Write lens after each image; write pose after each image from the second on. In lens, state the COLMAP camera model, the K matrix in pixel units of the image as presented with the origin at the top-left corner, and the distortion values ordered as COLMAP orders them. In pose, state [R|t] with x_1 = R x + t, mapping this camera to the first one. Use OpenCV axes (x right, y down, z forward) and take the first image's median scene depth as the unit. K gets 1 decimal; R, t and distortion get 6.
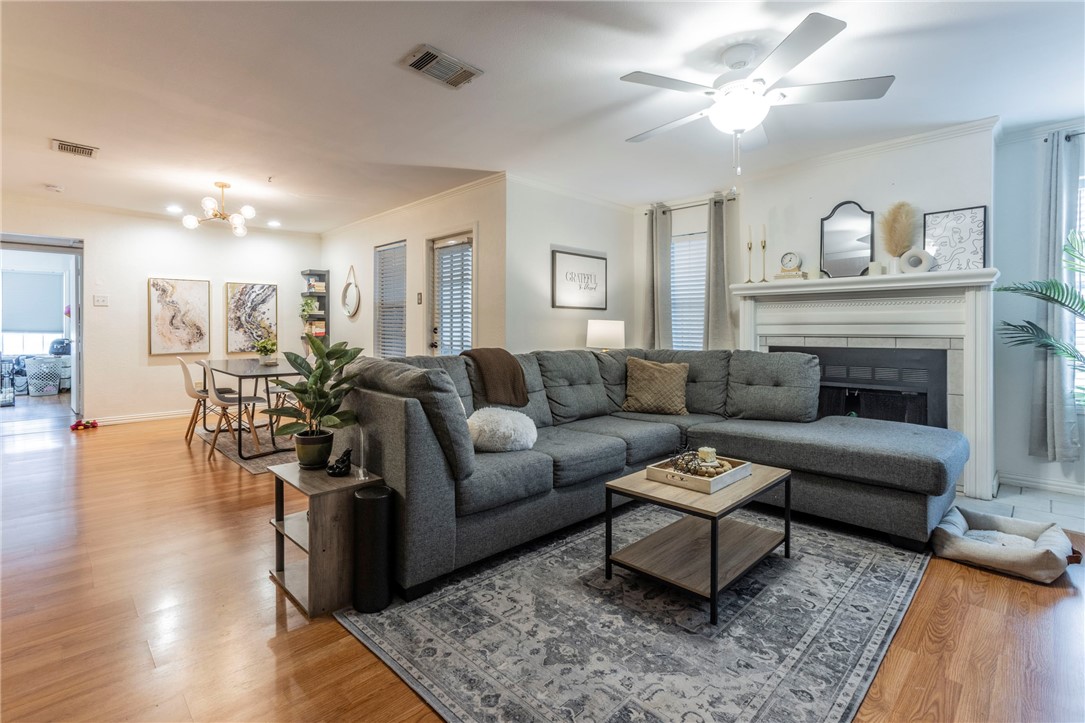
lens RADIAL K [[506.7, 0, 534.6], [0, 506.7, 326.1], [0, 0, 1]] dist [-0.011175, 0.012997]
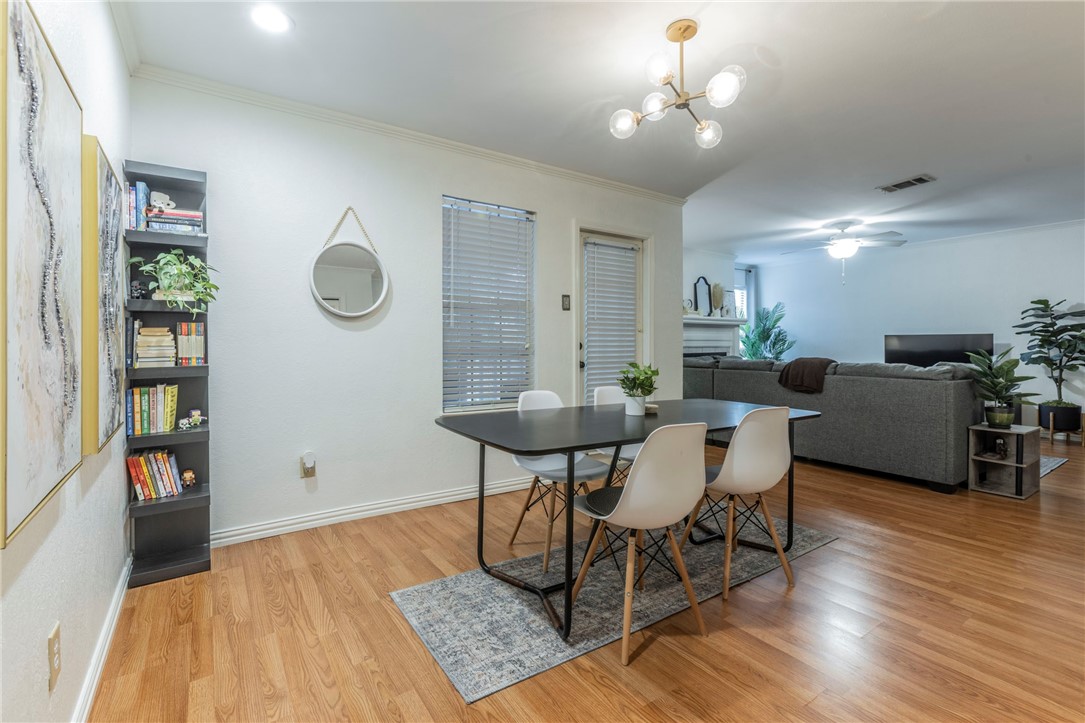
lens RADIAL K [[467.5, 0, 538.1], [0, 467.5, 347.8], [0, 0, 1]] dist [-0.003194, -0.000287]
pose [[0.191364, -0.015713, 0.981393, -1.419816], [-0.009709, 0.999793, 0.017900, -0.001061], [-0.981471, -0.012954, 0.191172, 1.426417]]
